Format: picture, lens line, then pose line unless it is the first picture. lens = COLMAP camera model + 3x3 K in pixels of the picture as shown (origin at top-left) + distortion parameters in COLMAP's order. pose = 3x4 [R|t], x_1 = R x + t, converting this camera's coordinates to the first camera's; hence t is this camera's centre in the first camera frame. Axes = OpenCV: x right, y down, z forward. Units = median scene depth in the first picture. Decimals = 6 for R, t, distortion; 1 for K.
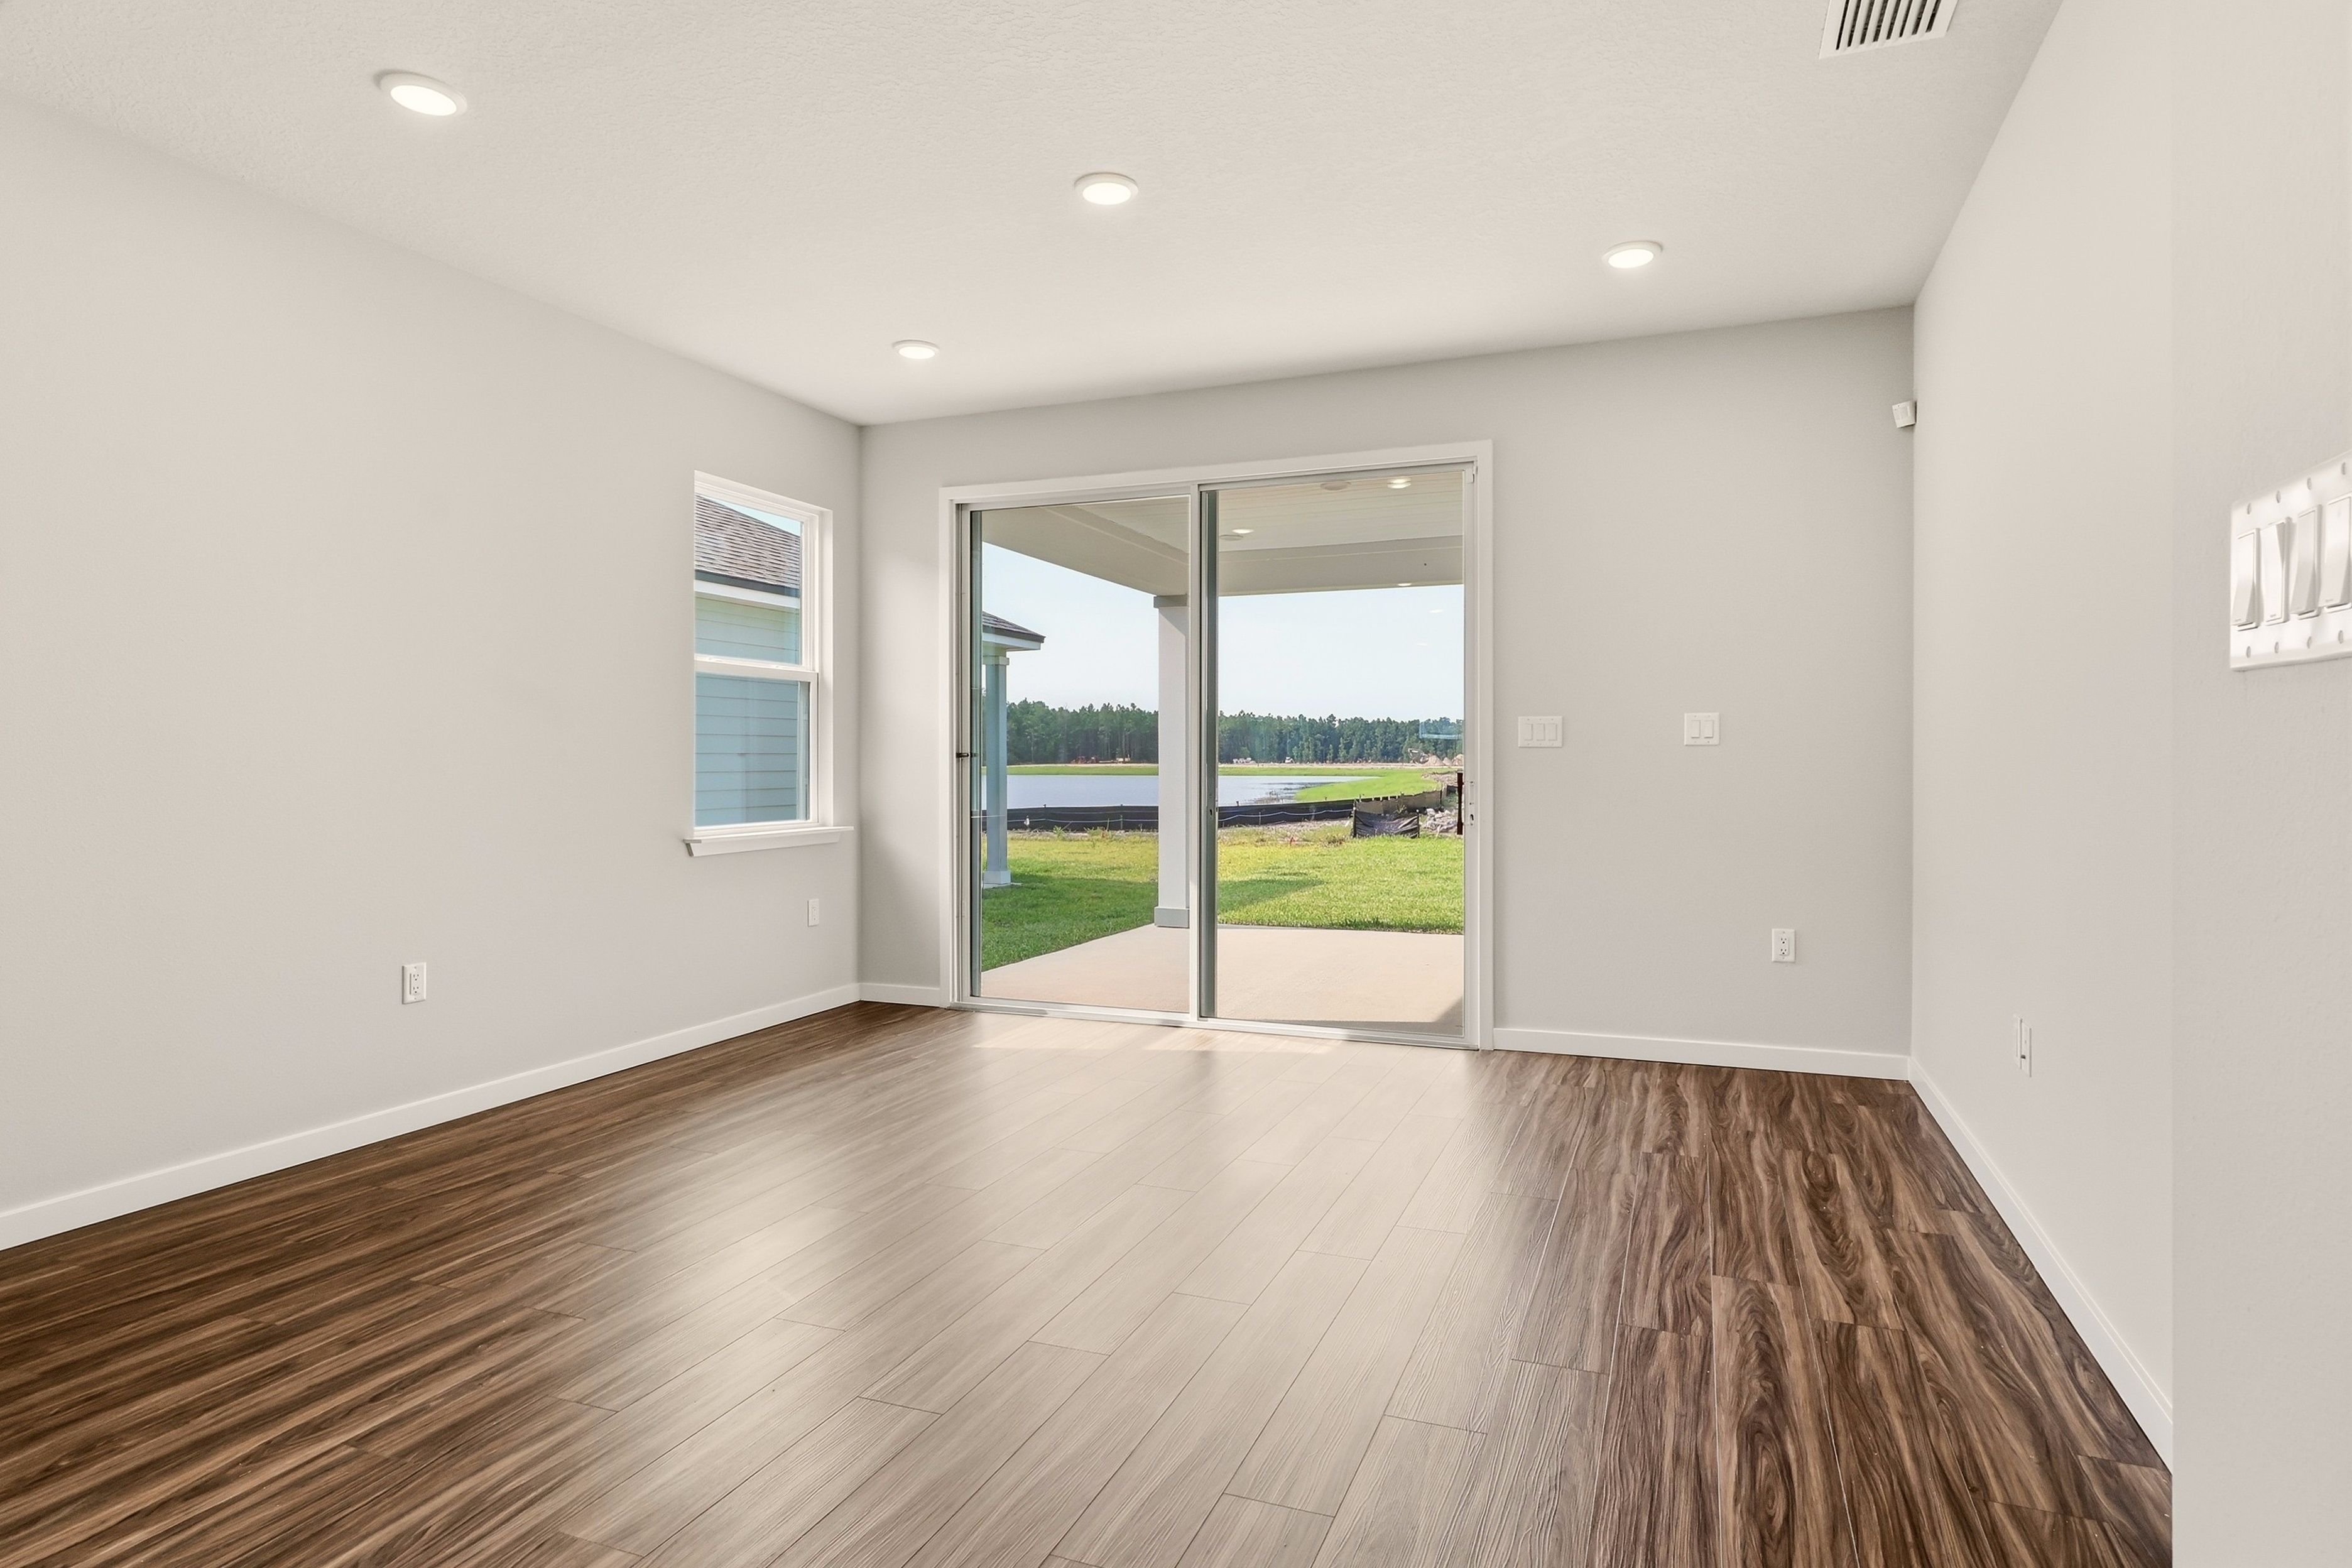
lens RADIAL K [[1275.7, 0, 1199.1], [0, 1275.7, 757.8], [0, 0, 1]] dist [0.003930, -0.003720]
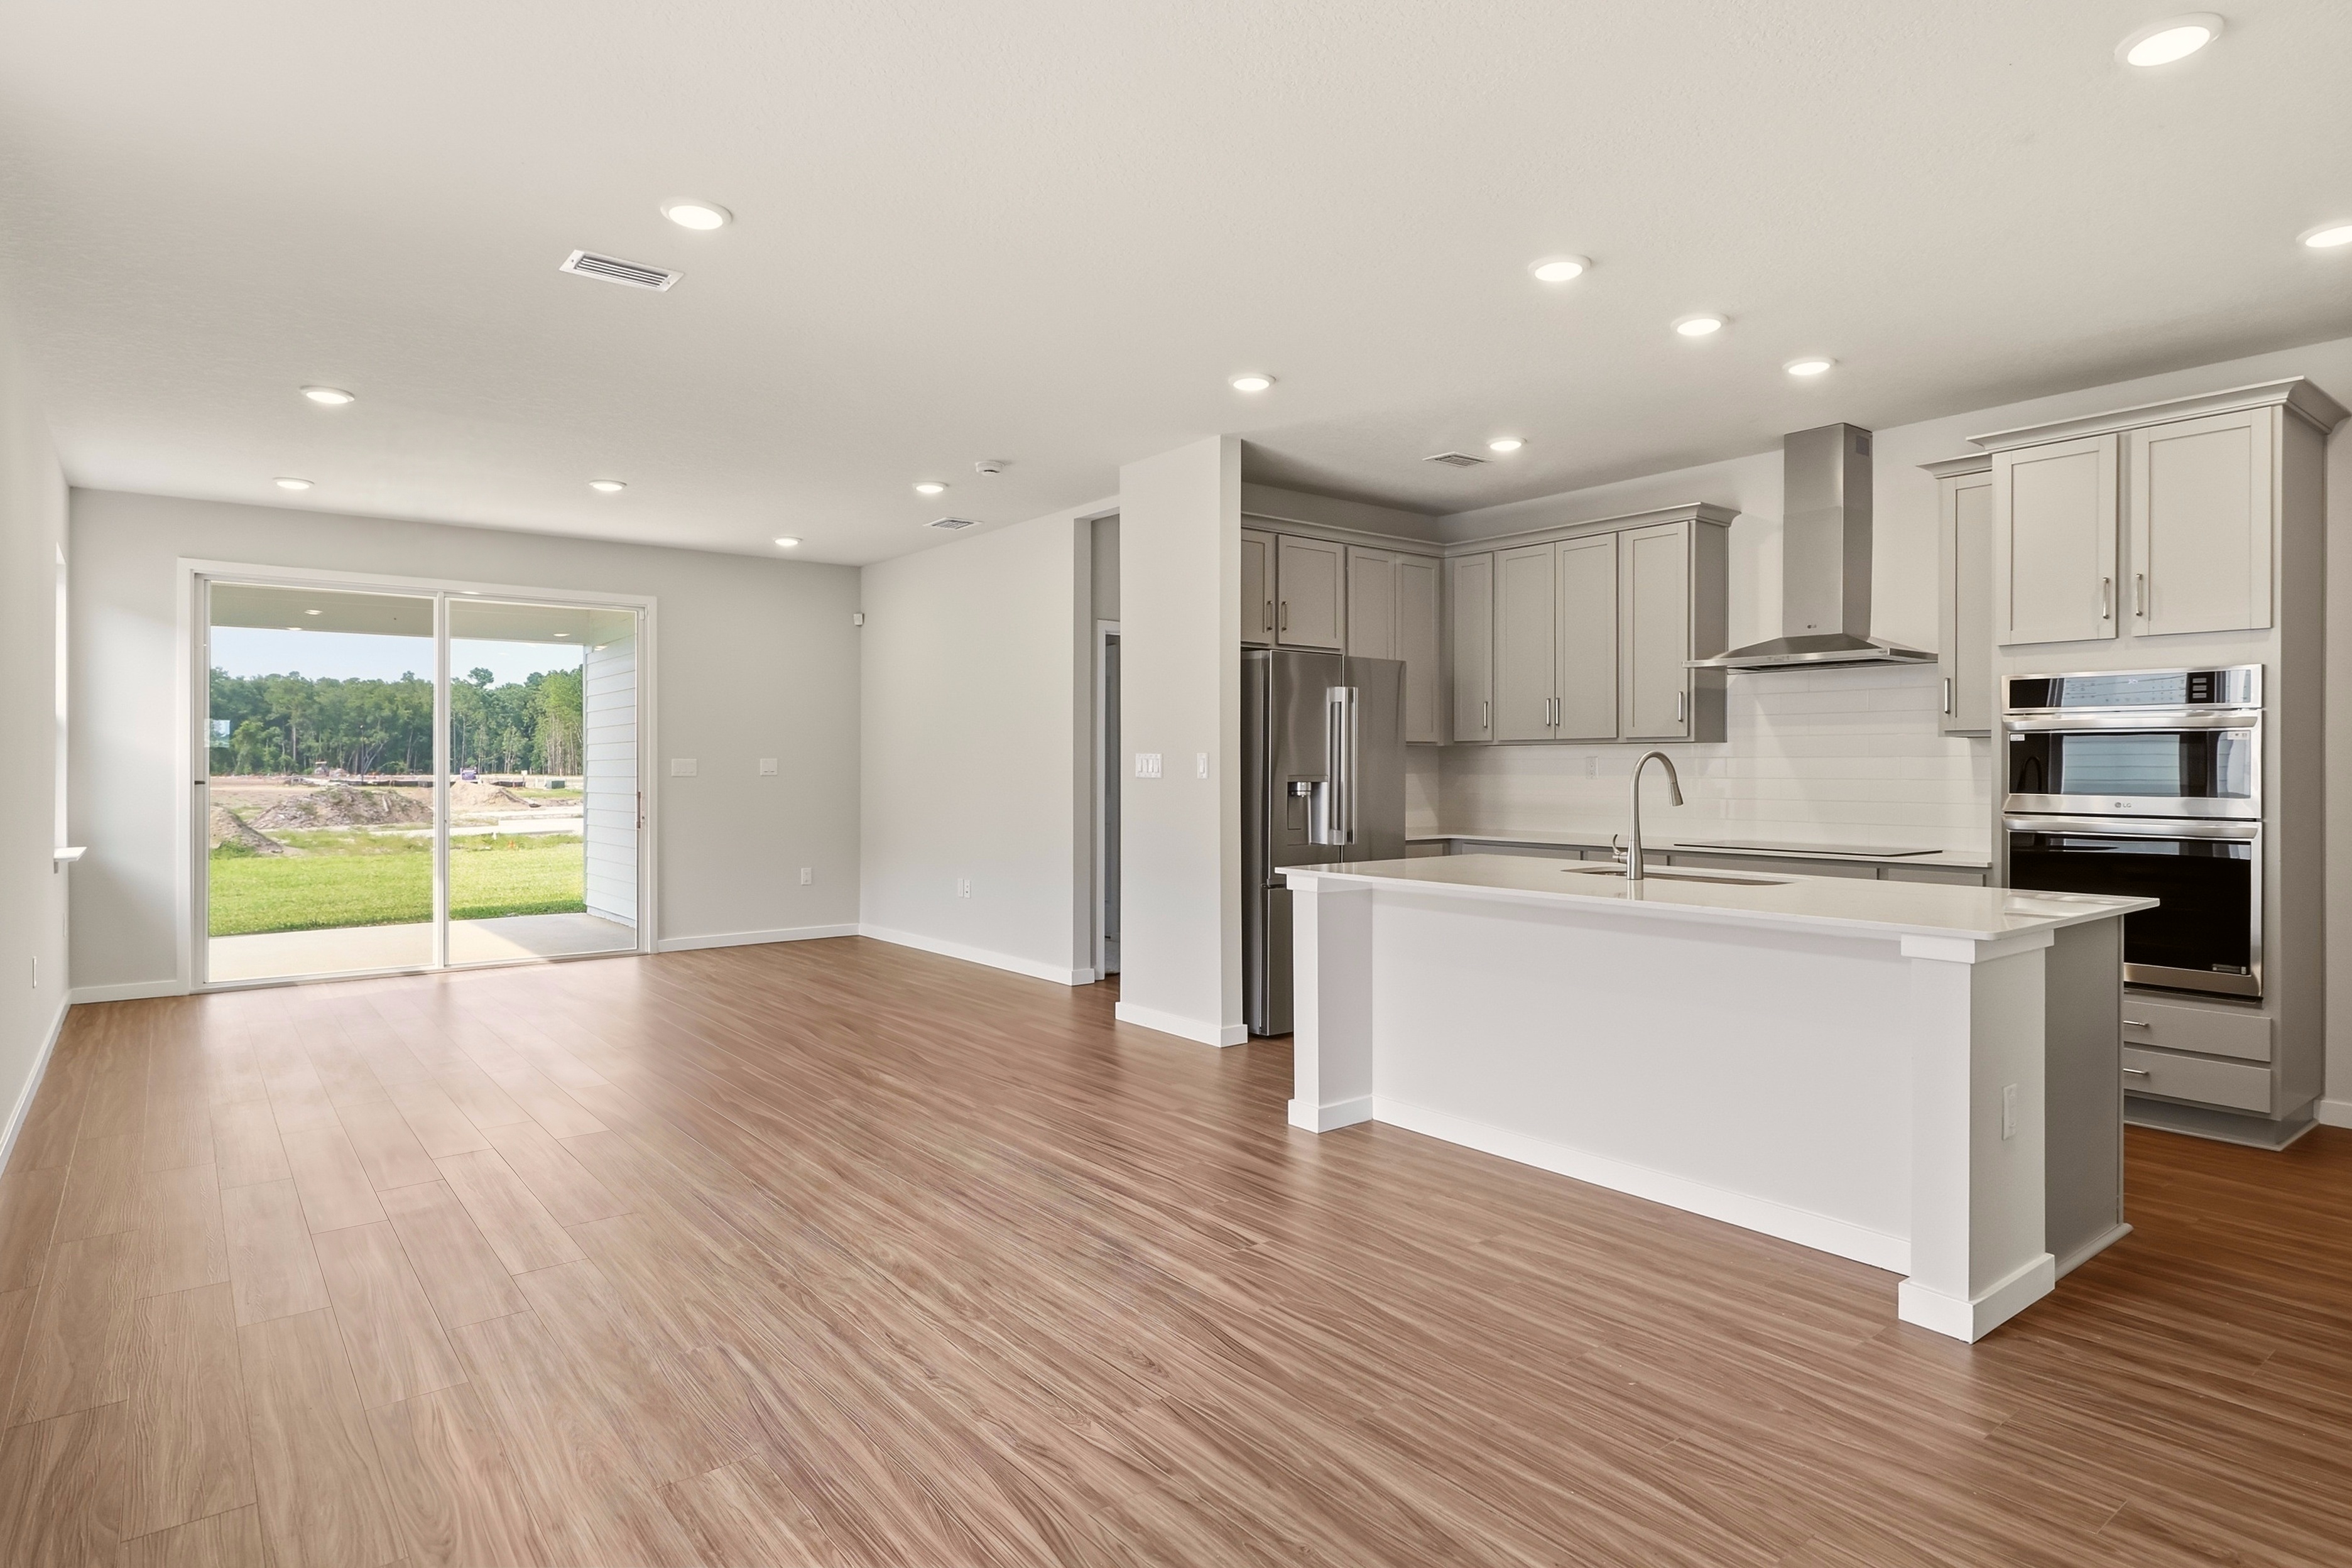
lens RADIAL K [[1275.7, 0, 1203.7], [0, 1275.7, 776.1], [0, 0, 1]] dist [0.003930, -0.003720]
pose [[0.502967, -0.003451, 0.864298, -0.652556], [-0.004789, 0.999966, 0.006779, -0.017939], [-0.864292, -0.007549, 0.502934, -0.367194]]
